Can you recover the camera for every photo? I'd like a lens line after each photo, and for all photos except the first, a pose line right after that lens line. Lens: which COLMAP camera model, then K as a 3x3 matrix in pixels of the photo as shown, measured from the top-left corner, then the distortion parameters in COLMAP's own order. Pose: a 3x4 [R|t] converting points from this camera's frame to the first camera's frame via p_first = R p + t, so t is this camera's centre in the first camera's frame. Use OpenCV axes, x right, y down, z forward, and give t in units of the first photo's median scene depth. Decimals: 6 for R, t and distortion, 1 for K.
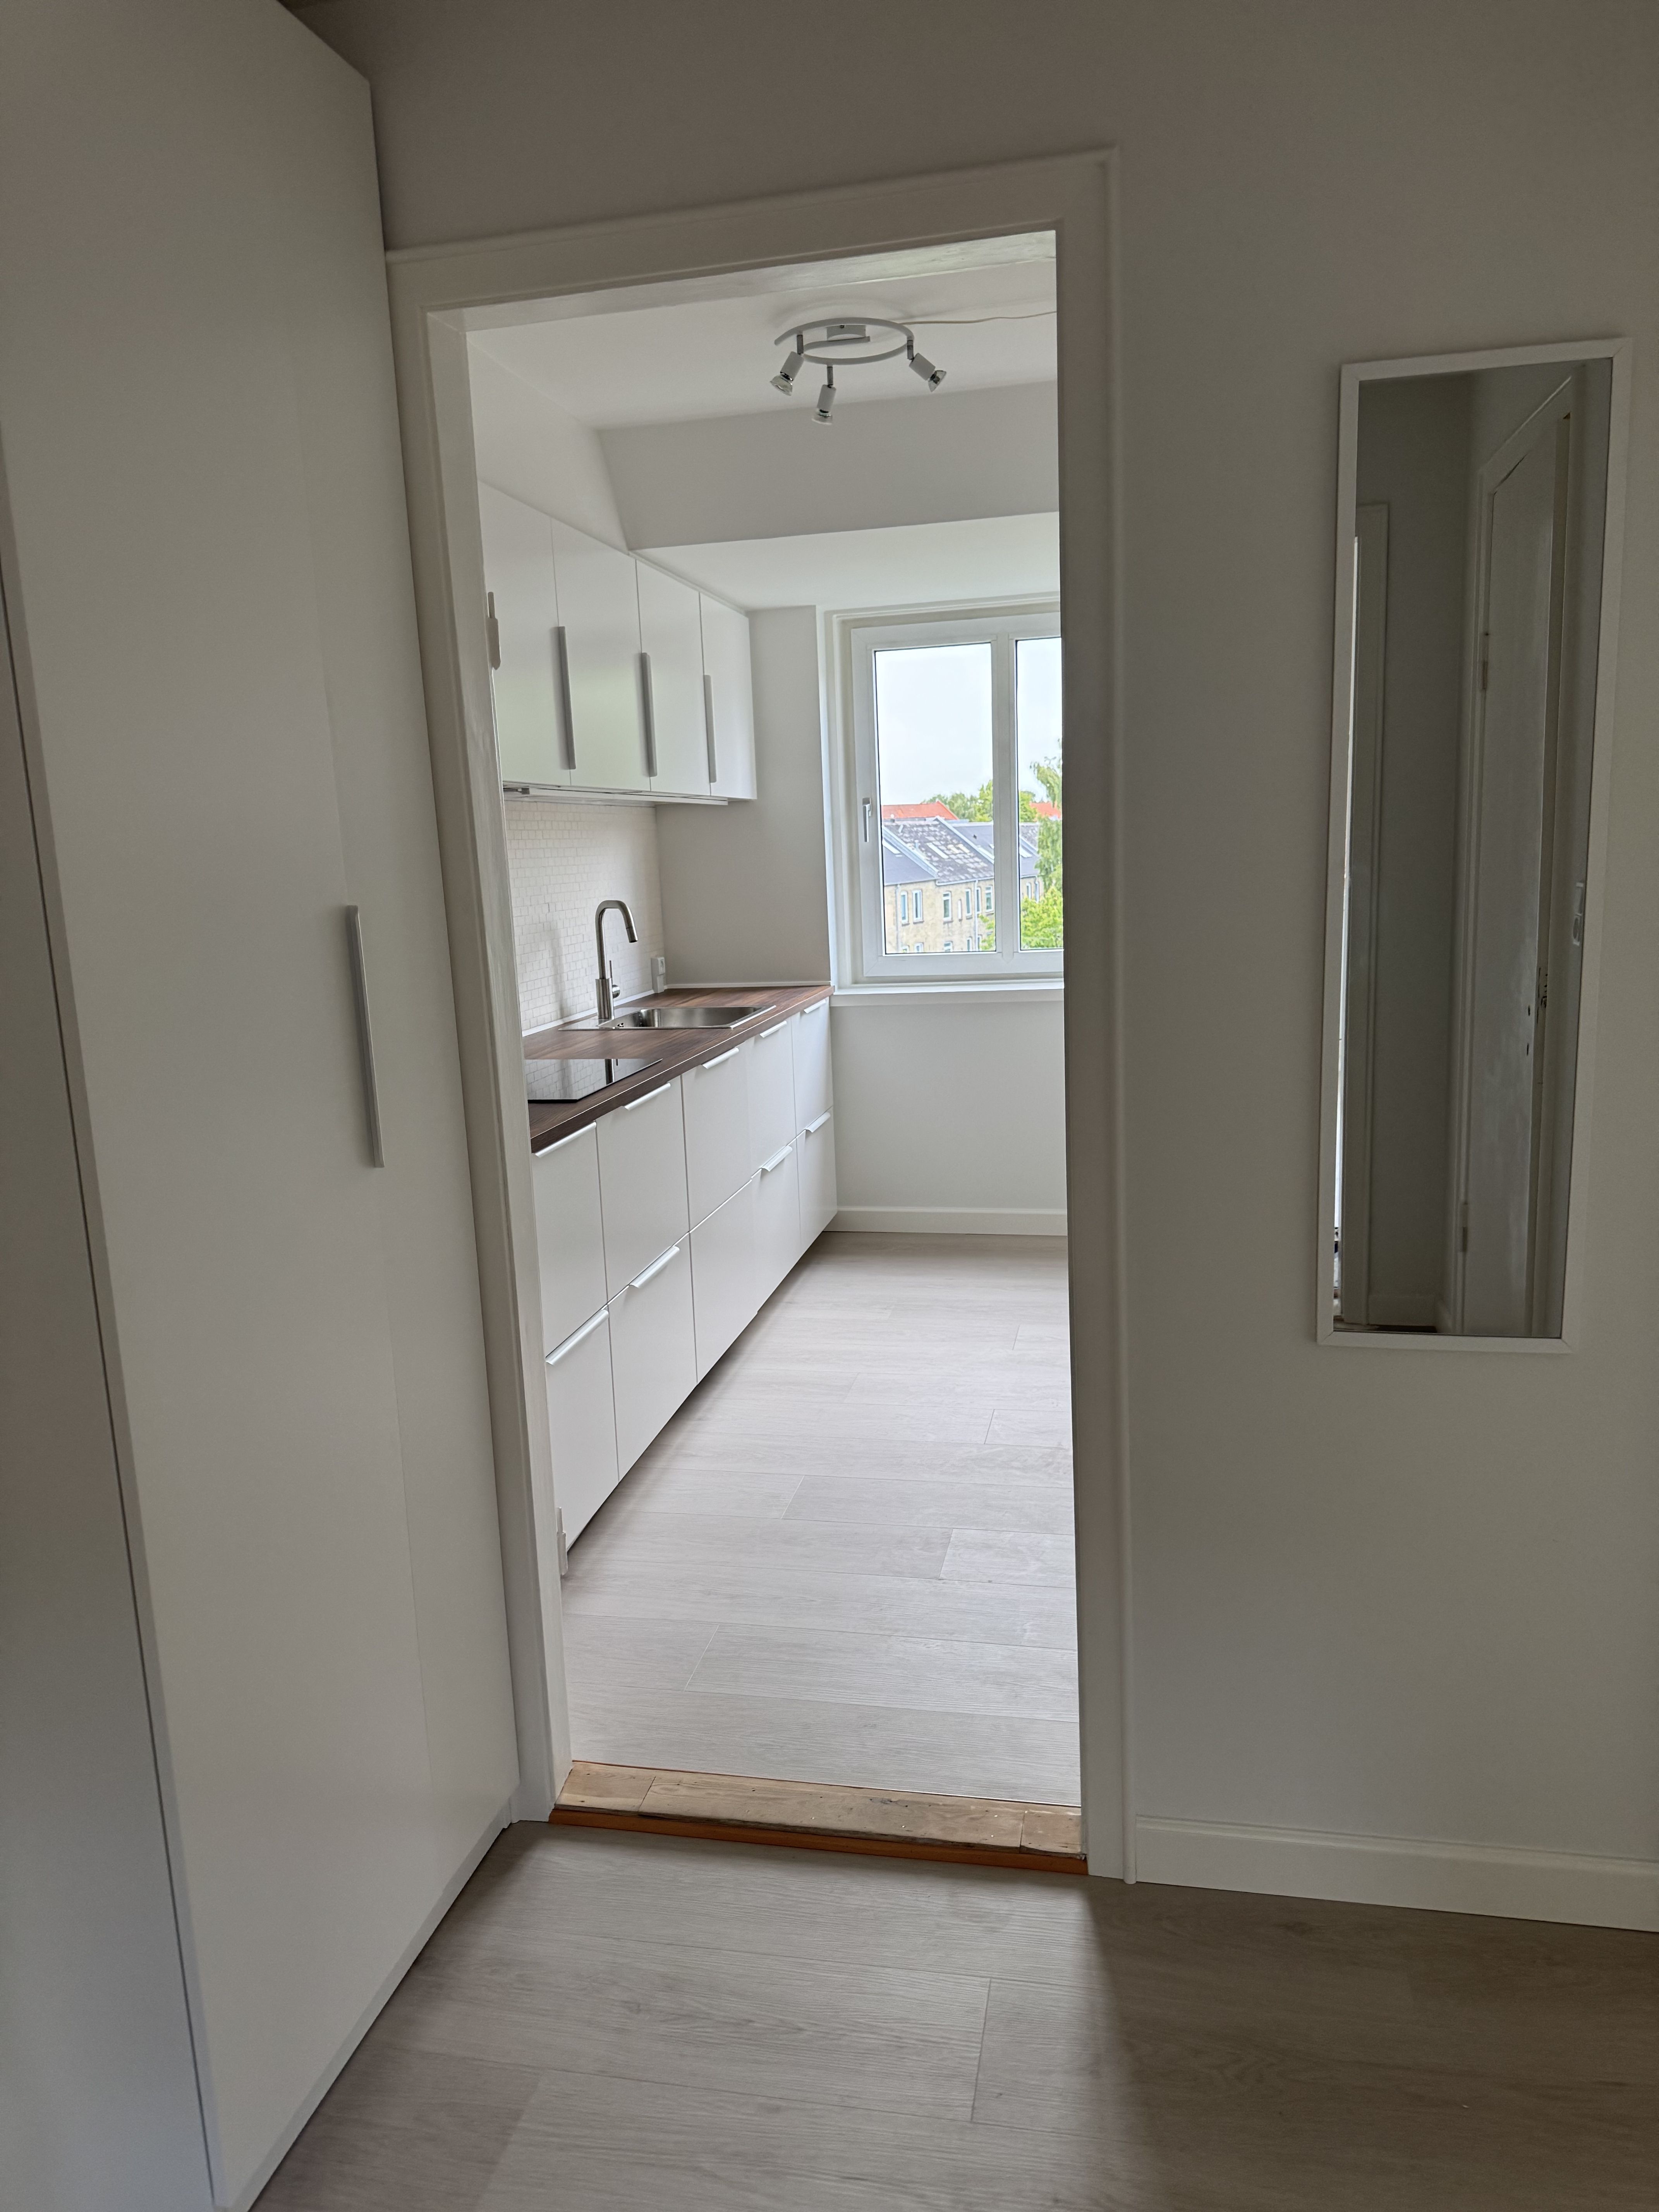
lens RADIAL K [[1518.5, 0, 838.2], [0, 1518.5, 1122.1], [0, 0, 1]] dist [-0.000507, -0.005530]
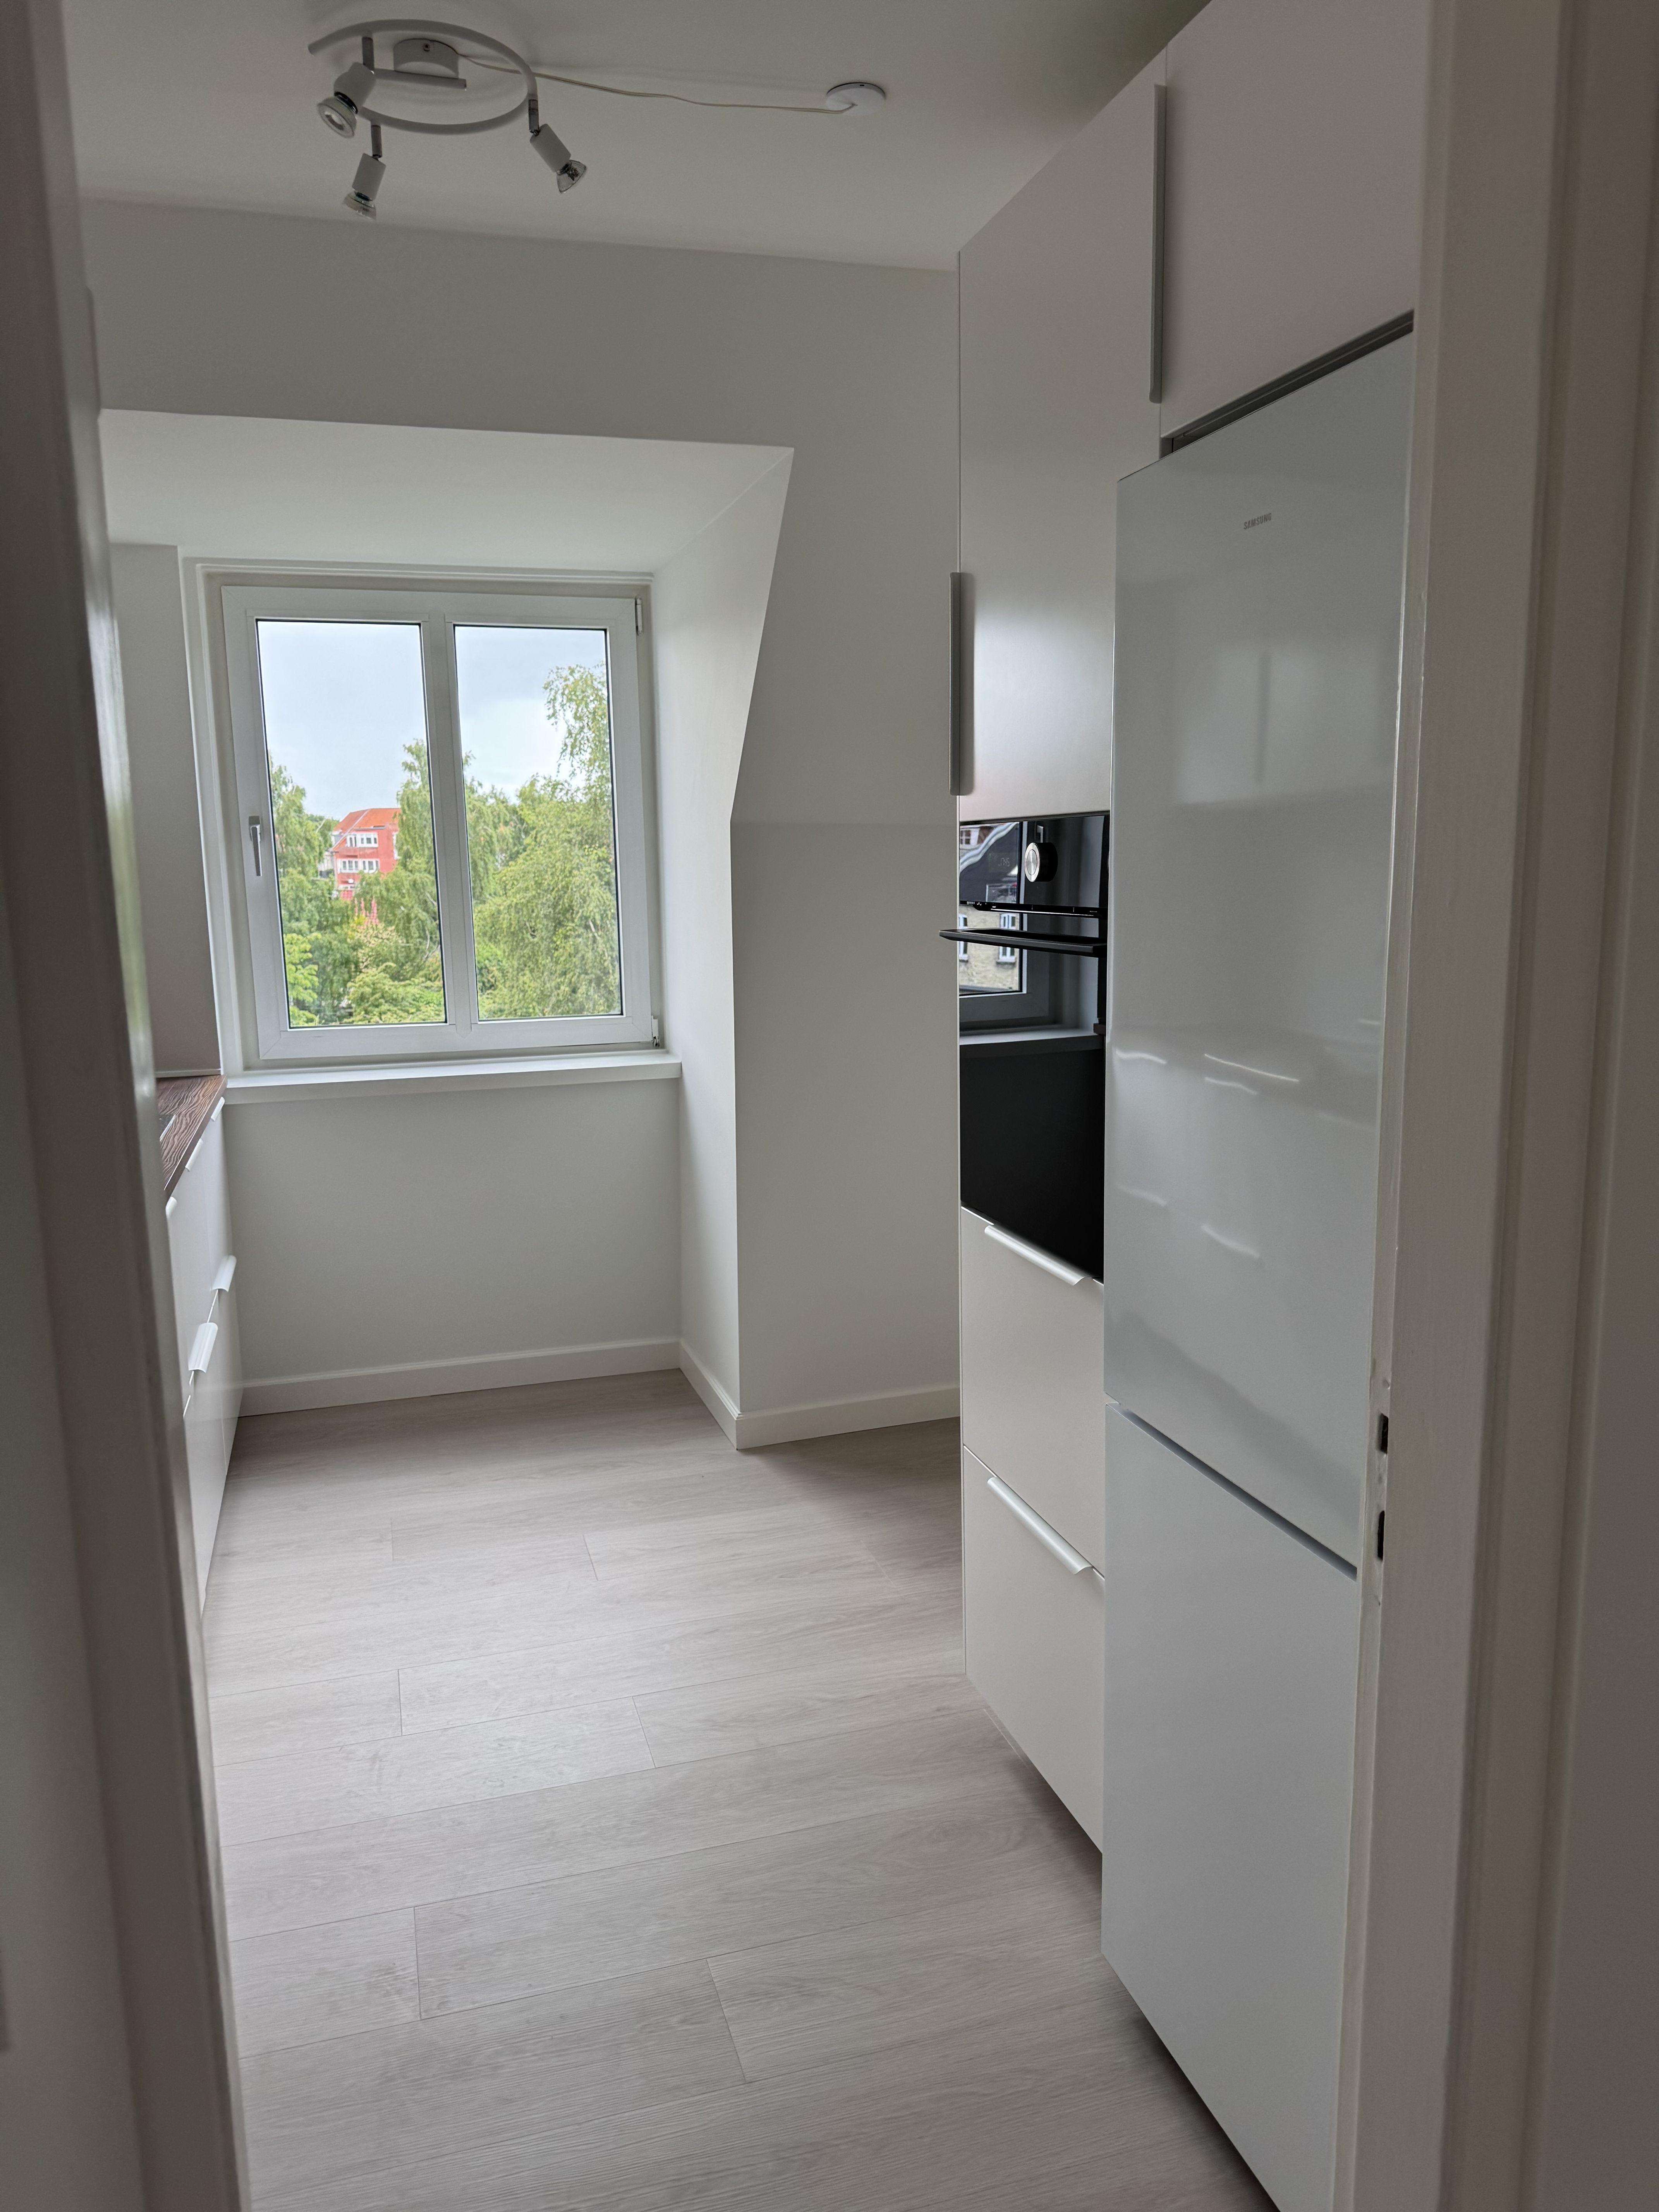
lens RADIAL K [[1518.5, 0, 824.6], [0, 1518.5, 1088.7], [0, 0, 1]] dist [-0.000507, -0.005530]
pose [[0.873850, -0.046428, 0.483974, -0.118569], [0.069979, 0.997076, -0.030702, -0.048523], [-0.481134, 0.060697, 0.874543, 0.276625]]
